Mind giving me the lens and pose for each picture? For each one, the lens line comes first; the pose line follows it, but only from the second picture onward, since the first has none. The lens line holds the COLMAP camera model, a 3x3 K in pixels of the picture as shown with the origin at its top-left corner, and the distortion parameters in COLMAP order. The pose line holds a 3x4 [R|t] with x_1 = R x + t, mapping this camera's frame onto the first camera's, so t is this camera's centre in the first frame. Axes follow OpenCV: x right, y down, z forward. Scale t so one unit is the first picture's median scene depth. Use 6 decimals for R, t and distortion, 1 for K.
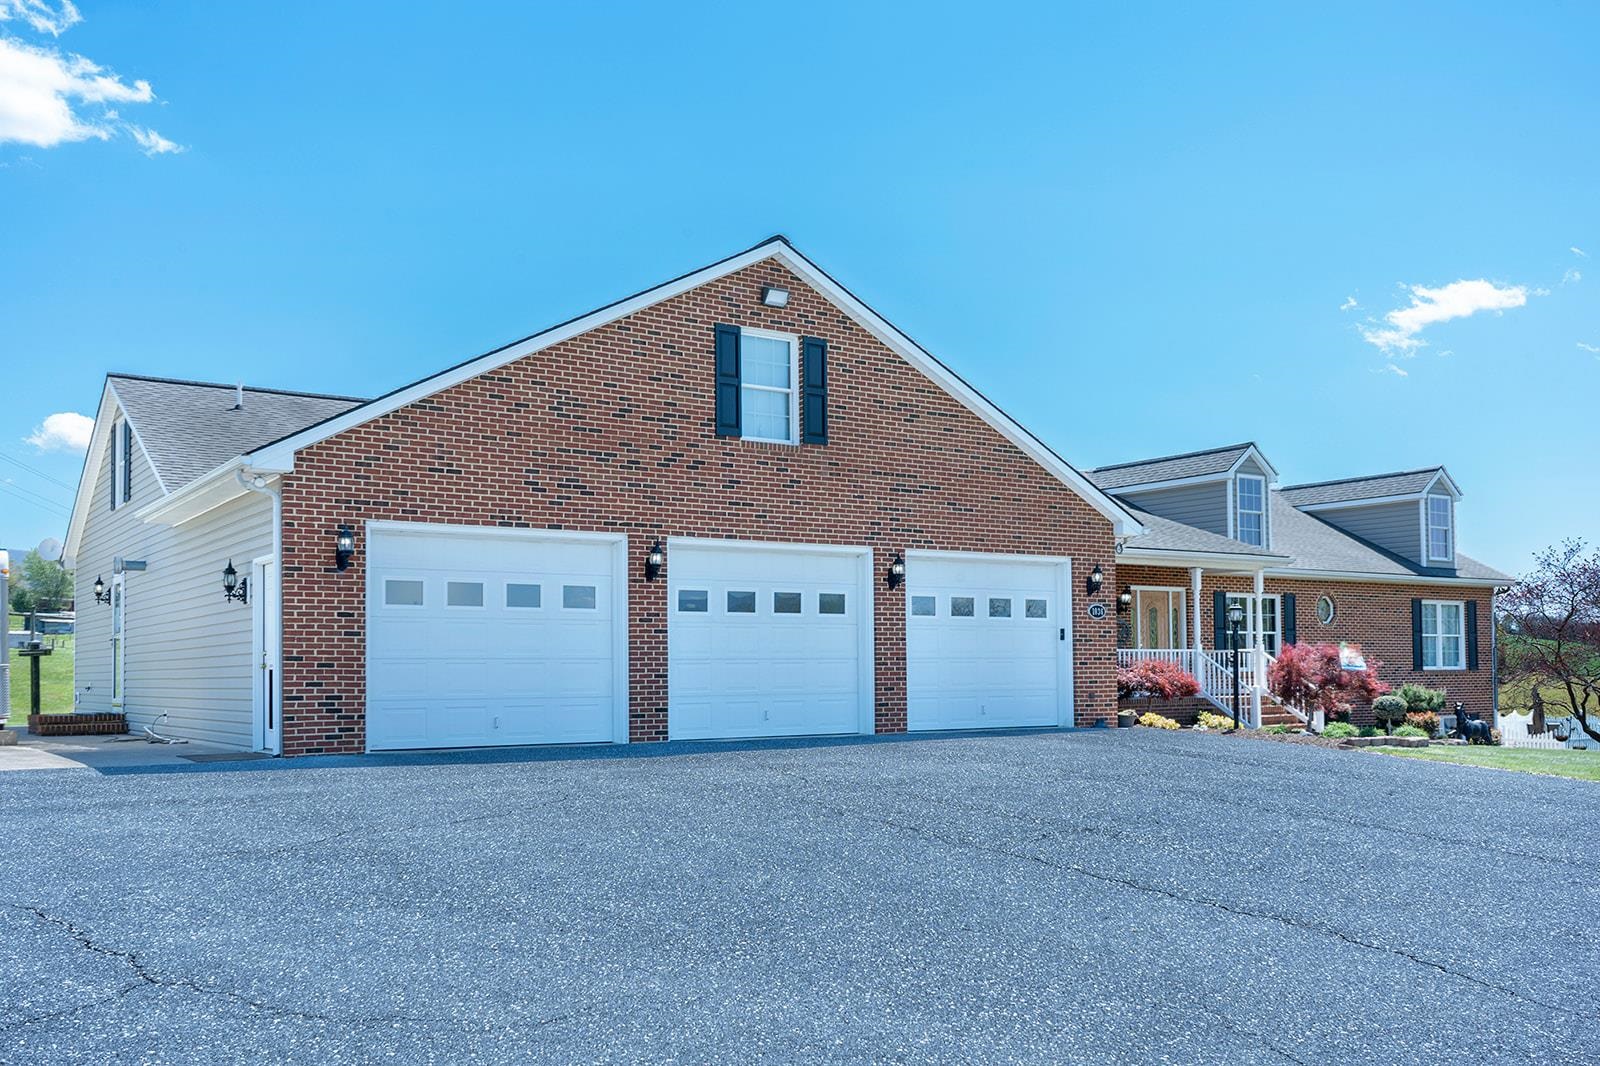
lens RADIAL K [[1458.1, 0, 800.0], [0, 1458.1, 533.0], [0, 0, 1]] dist [-0.083306, -0.001877]
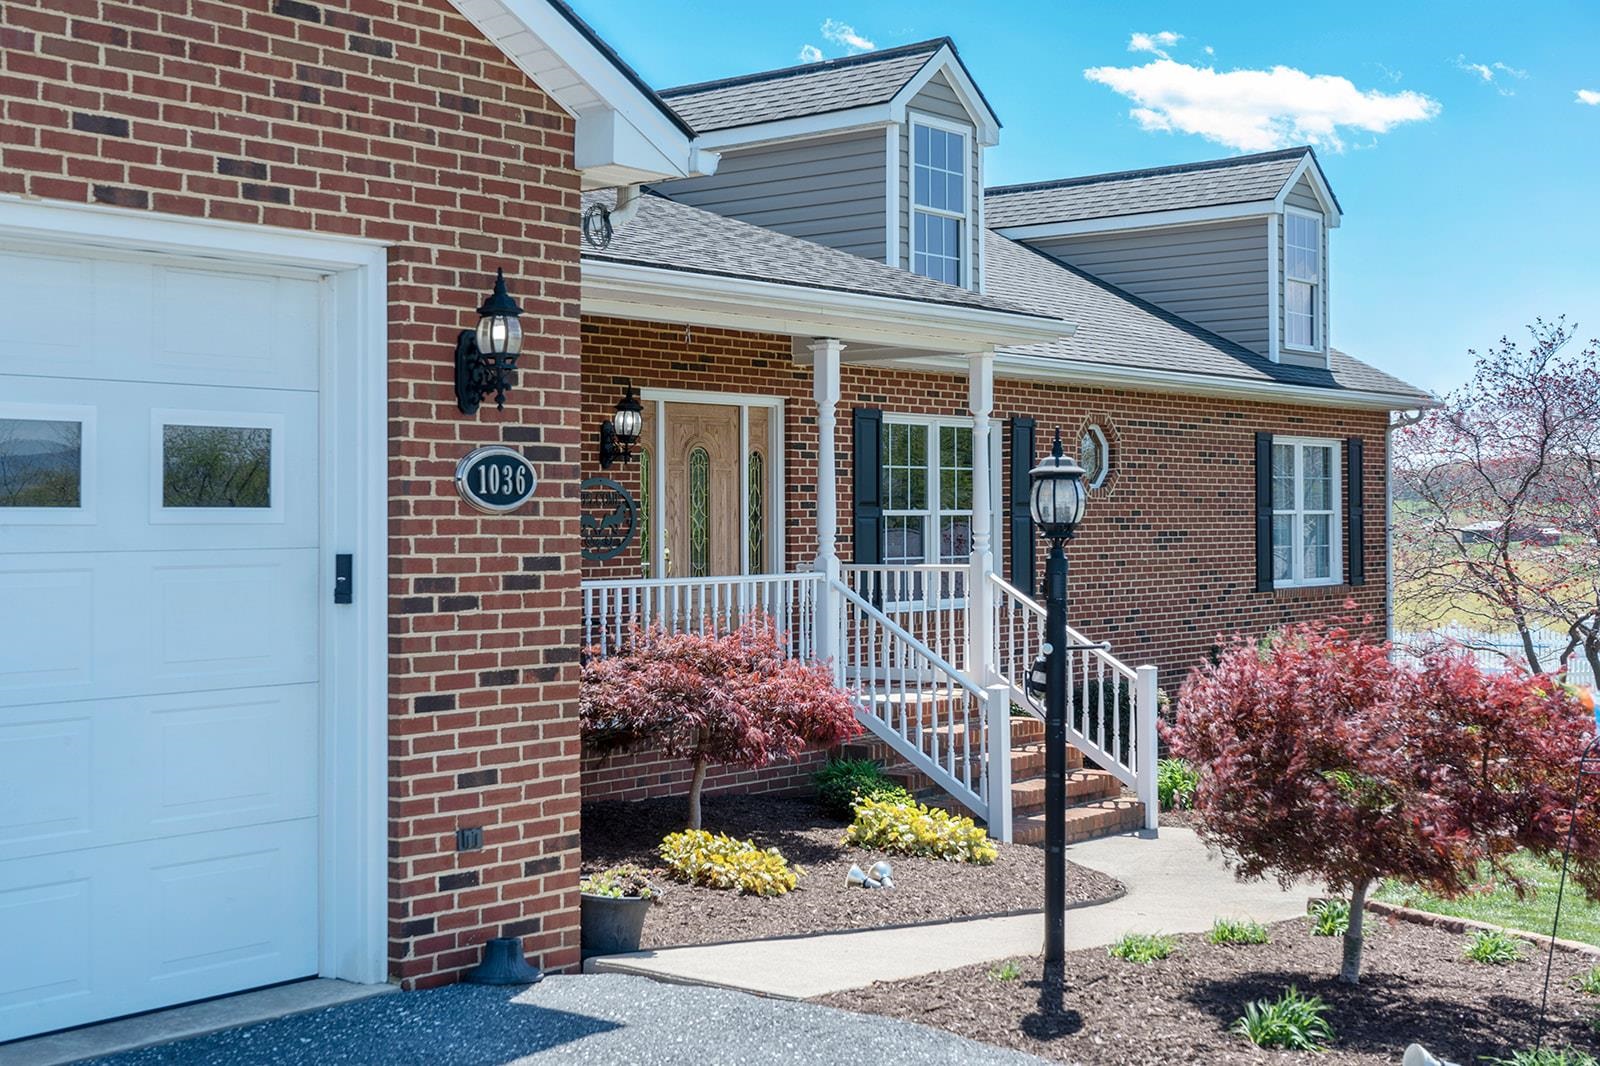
lens RADIAL K [[2111.9, 0, 800.0], [0, 2111.9, 533.0], [0, 0, 1]] dist [-0.014015, -0.012584]
pose [[0.955531, -0.003440, 0.294869, 0.108075], [-0.025711, 0.995152, 0.094925, 0.020693], [-0.293766, -0.098285, 0.950811, 0.473707]]
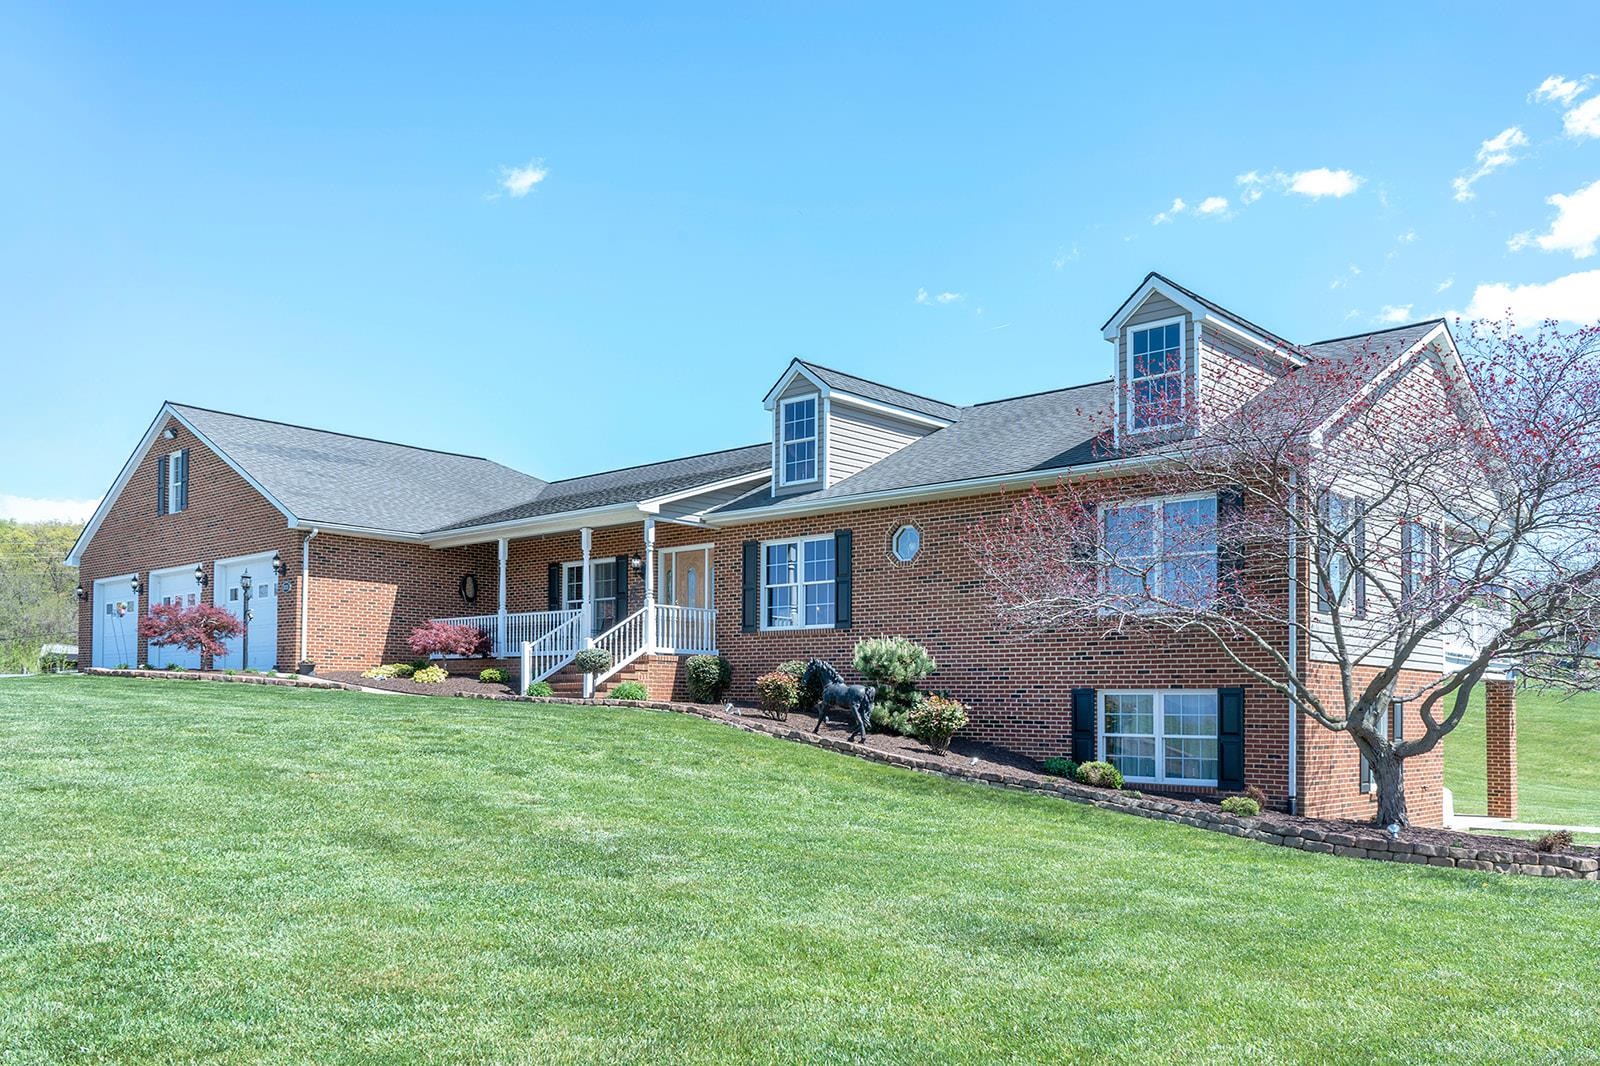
lens RADIAL K [[1312.7, 0, 800.0], [0, 1312.7, 533.0], [0, 0, 1]] dist [-0.000842, -0.000137]
pose [[0.227878, -0.118149, -0.966495, 1.213580], [0.084240, 0.991281, -0.101317, 0.126141], [0.970039, -0.058330, 0.235844, 0.959240]]
